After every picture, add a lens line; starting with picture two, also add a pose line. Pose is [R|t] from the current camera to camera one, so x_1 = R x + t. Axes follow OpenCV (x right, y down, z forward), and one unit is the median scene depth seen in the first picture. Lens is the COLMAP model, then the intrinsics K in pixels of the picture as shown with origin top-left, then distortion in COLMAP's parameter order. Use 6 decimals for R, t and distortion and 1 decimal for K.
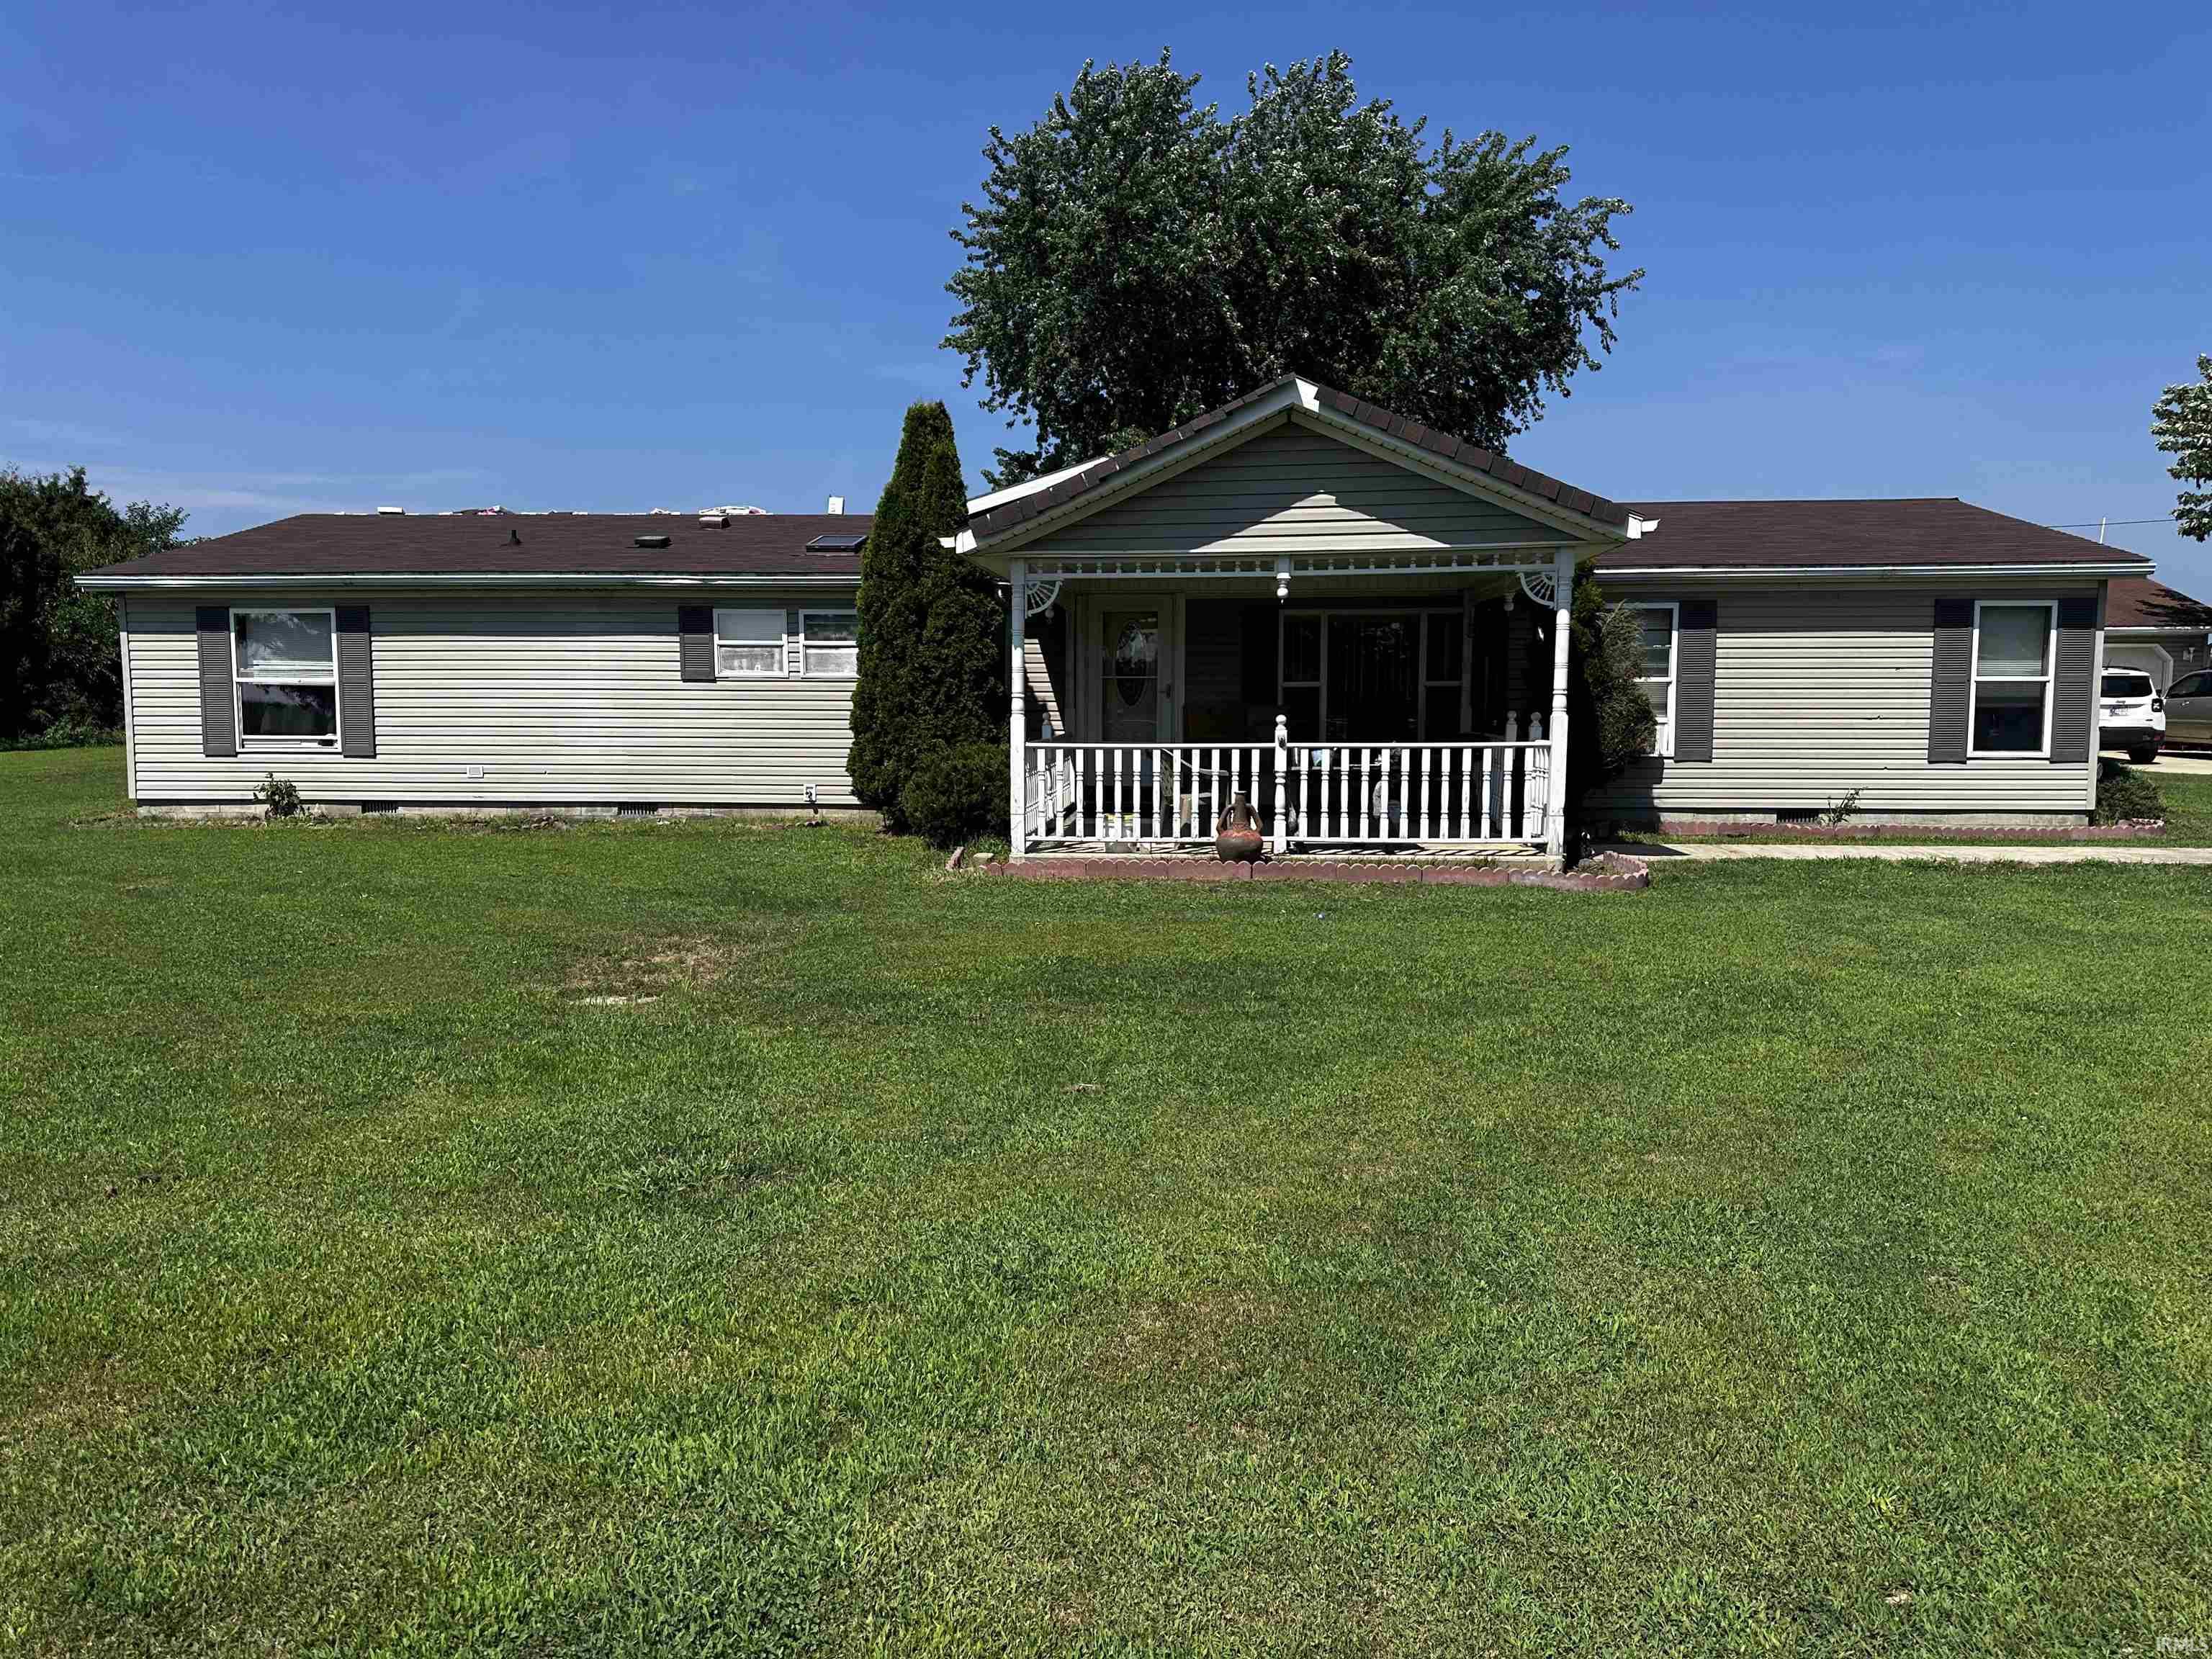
lens RADIAL K [[1533.7, 0, 1106.0], [0, 1533.7, 829.5], [0, 0, 1]] dist [0.174579, -0.335237]
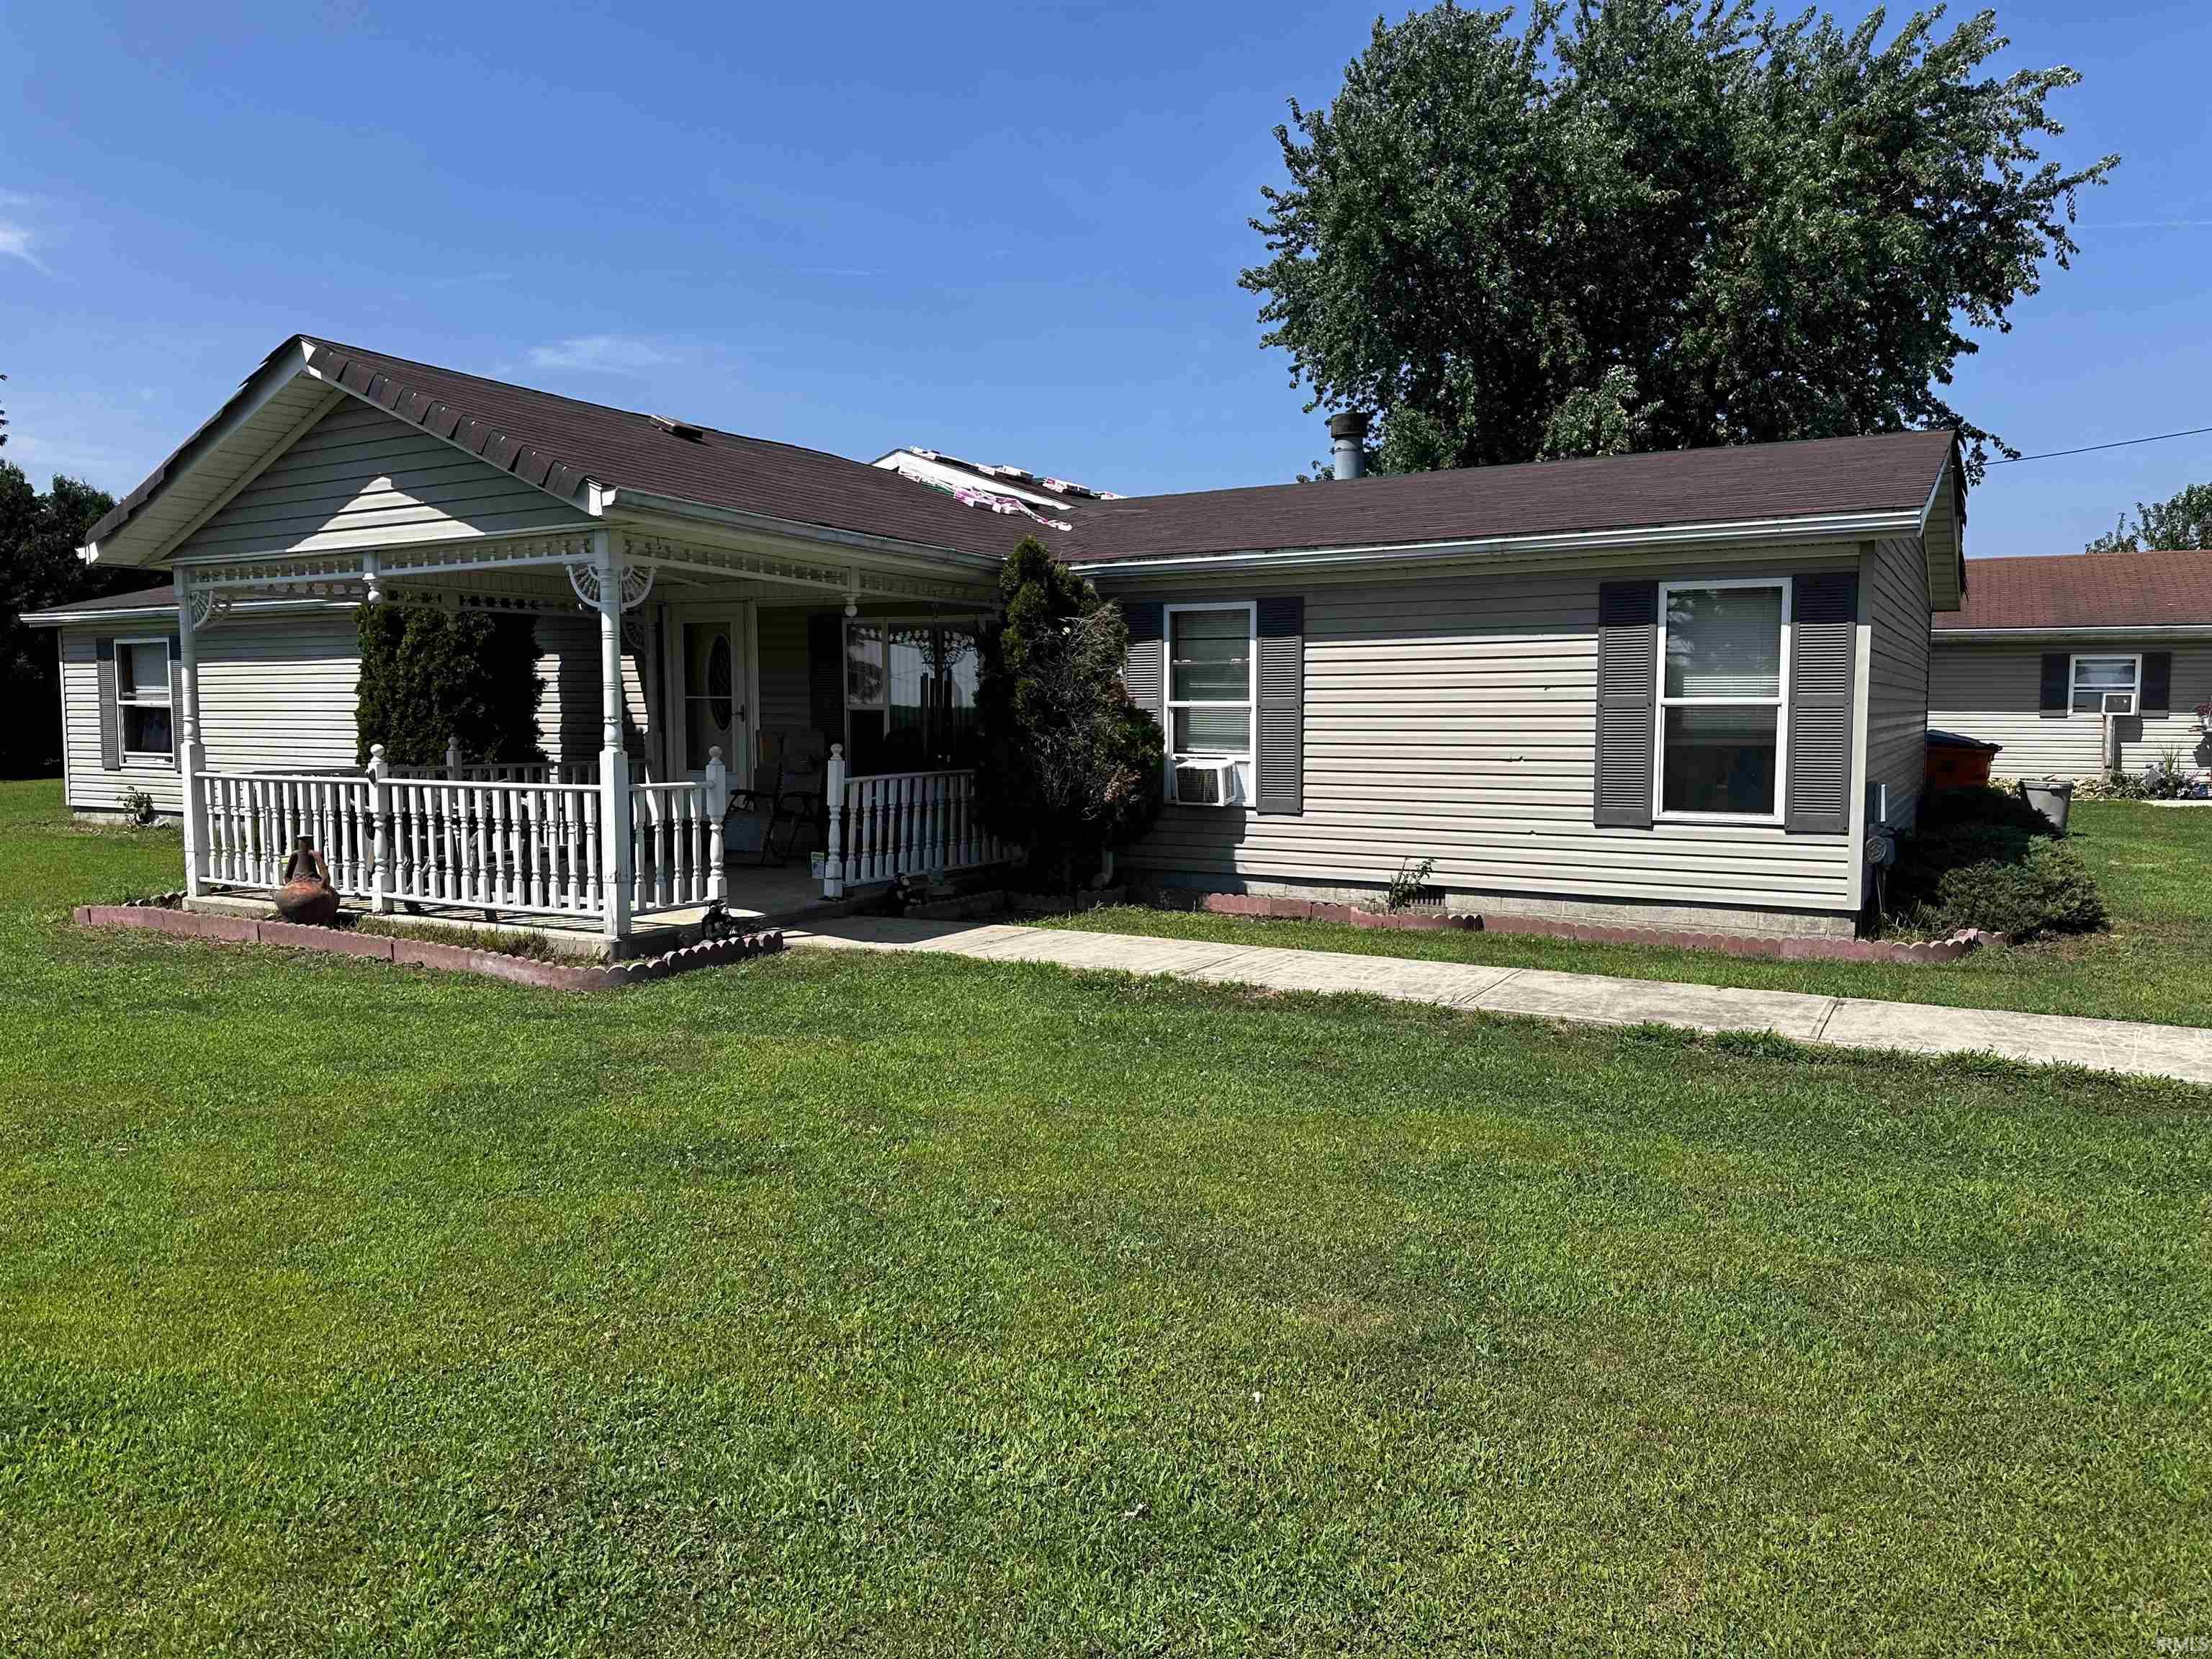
lens RADIAL K [[1553.8, 0, 1117.8], [0, 1553.8, 839.9], [0, 0, 1]] dist [0.106509, -0.155042]
pose [[0.901114, 0.037395, -0.431966, 0.624652], [-0.040299, 0.999185, 0.002433, -0.030207], [0.431705, 0.015215, 0.901887, 0.301246]]
